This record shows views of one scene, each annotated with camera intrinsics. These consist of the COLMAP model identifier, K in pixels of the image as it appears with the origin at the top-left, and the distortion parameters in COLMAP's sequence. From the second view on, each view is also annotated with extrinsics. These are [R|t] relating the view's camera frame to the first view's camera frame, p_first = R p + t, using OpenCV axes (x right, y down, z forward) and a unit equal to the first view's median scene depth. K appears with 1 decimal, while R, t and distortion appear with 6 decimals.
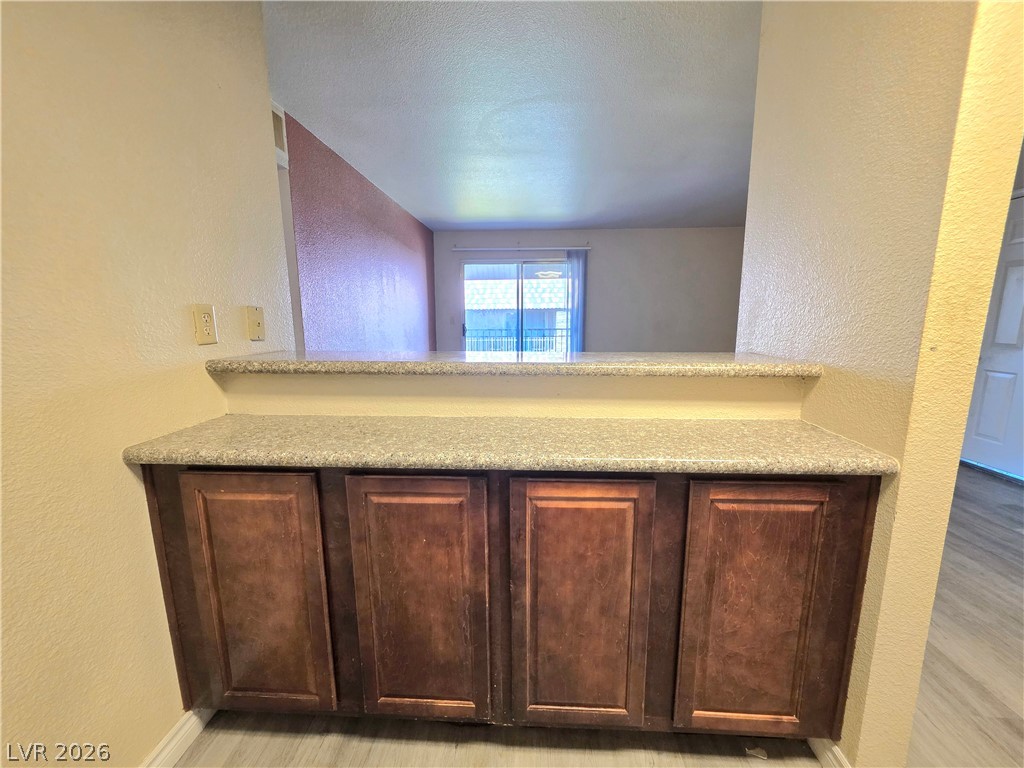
lens RADIAL K [[407.9, 0, 511.9], [0, 407.9, 384.3], [0, 0, 1]] dist [0.002412, -0.000082]
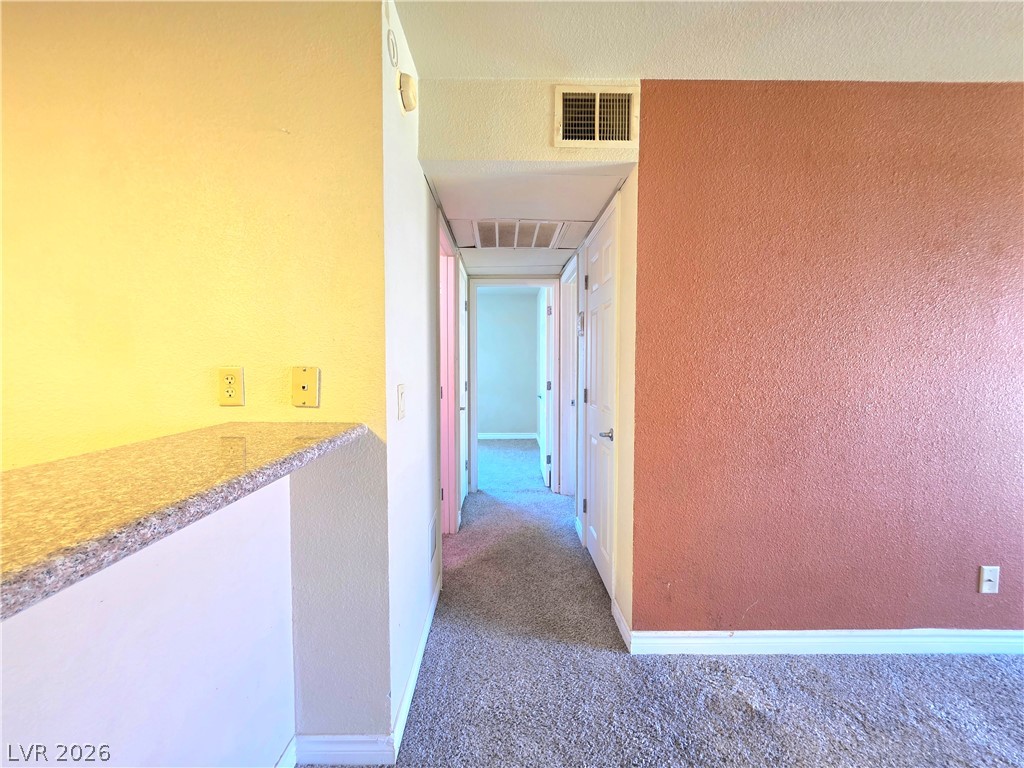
lens RADIAL K [[407.9, 0, 509.2], [0, 407.9, 391.4], [0, 0, 1]] dist [0.002412, -0.000082]
pose [[0.058585, 0.042419, -0.997381, 0.216728], [-0.164938, 0.985777, 0.032237, -0.231929], [0.984562, 0.162617, 0.064748, 1.346553]]
